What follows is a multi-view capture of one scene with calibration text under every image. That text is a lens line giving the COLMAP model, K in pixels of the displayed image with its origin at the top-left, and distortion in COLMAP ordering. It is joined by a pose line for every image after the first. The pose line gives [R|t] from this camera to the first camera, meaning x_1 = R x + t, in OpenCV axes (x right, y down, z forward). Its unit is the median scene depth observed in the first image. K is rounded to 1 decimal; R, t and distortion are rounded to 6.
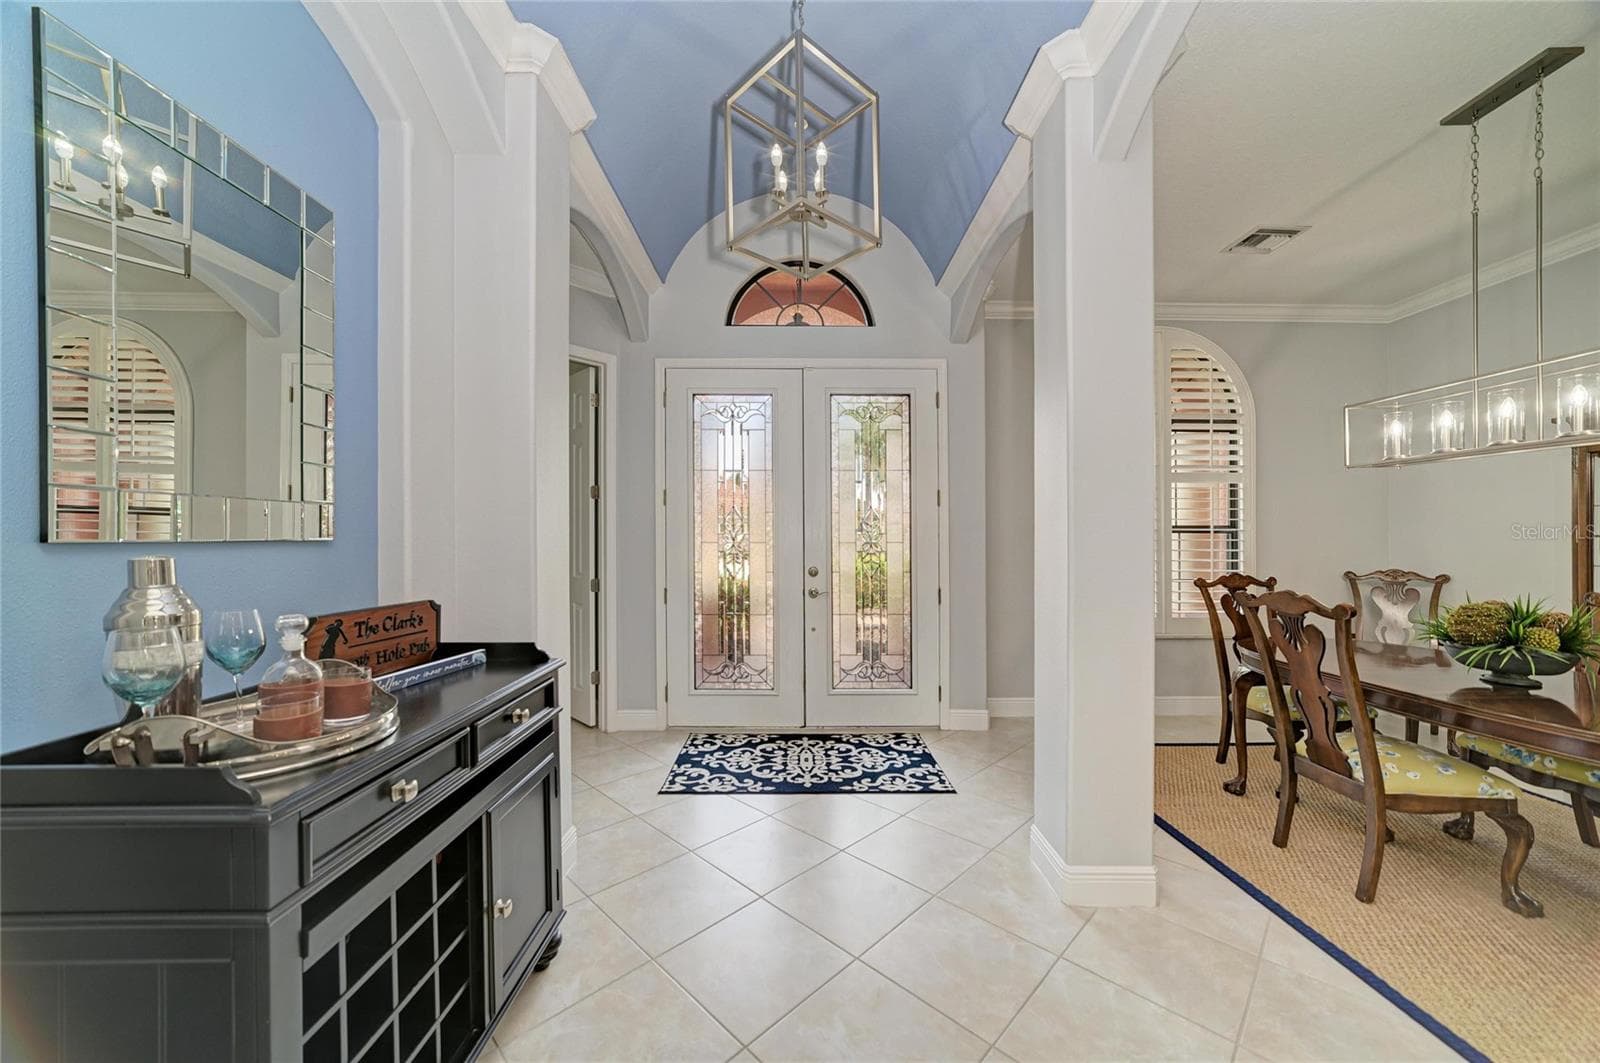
lens RADIAL K [[579.7, 0, 803.6], [0, 579.7, 538.3], [0, 0, 1]] dist [-0.000800, -0.000047]
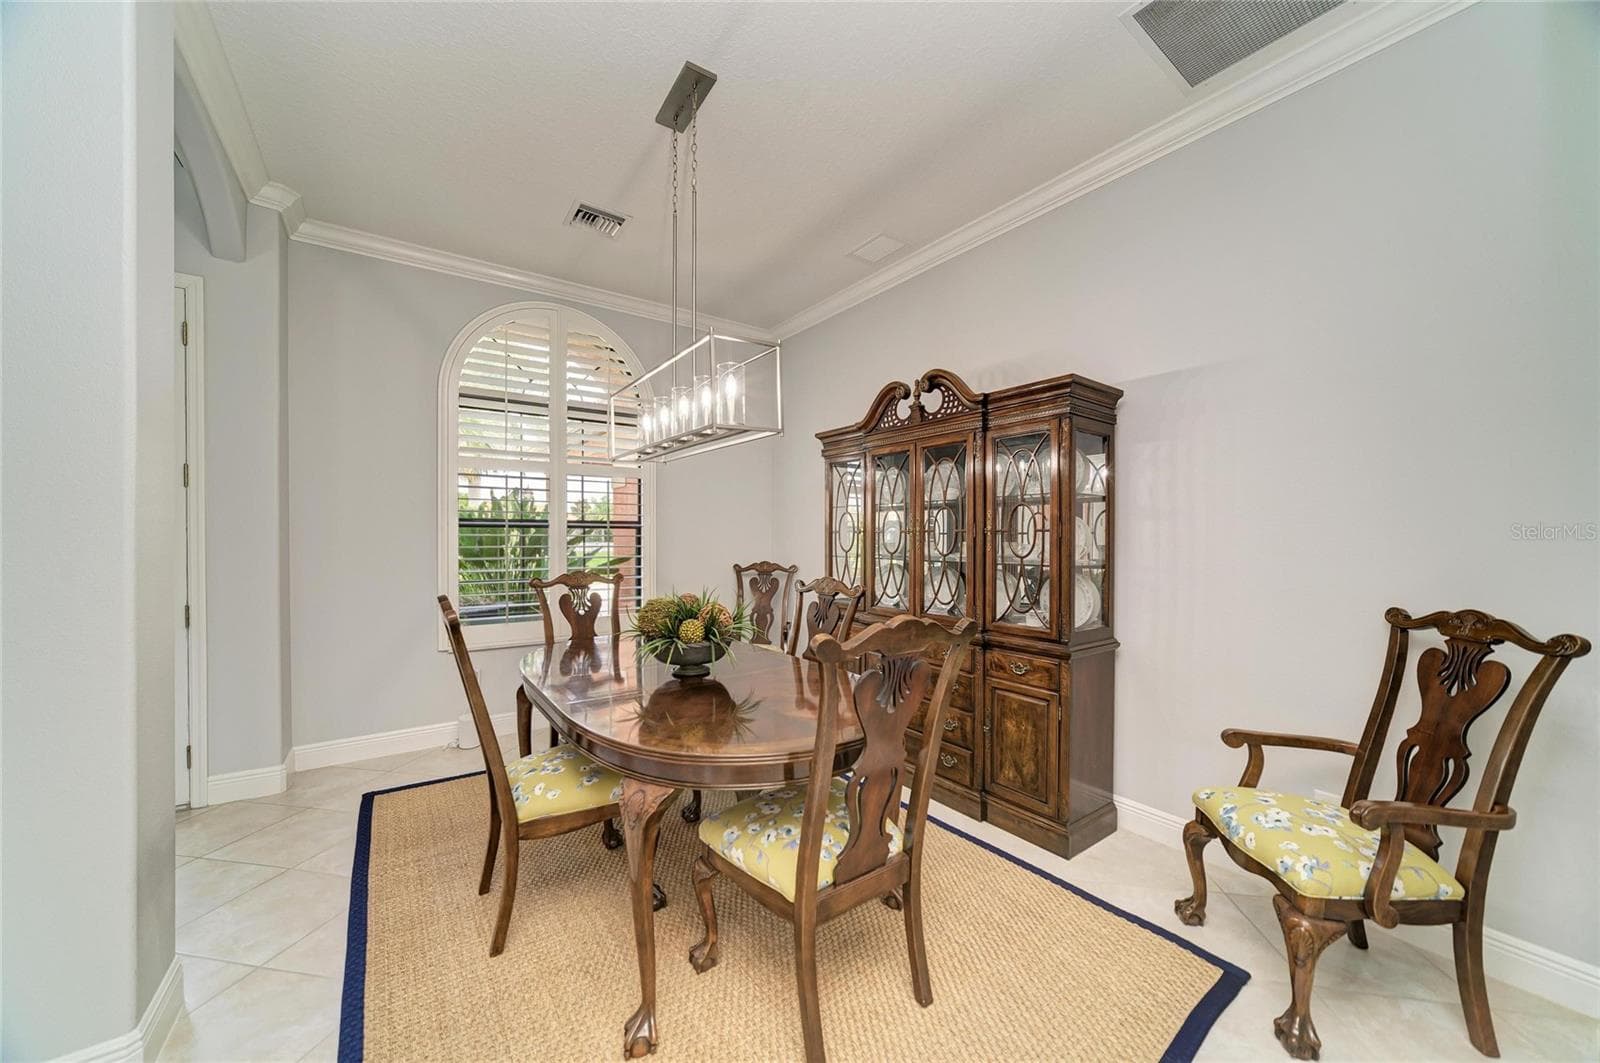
lens RADIAL K [[579.7, 0, 803.6], [0, 579.7, 538.3], [0, 0, 1]] dist [-0.000800, -0.000047]
pose [[0.818608, 0.000384, 0.574353, 0.475973], [-0.004365, 0.999975, 0.005553, 0.000421], [-0.574336, -0.007053, 0.818589, 0.017854]]
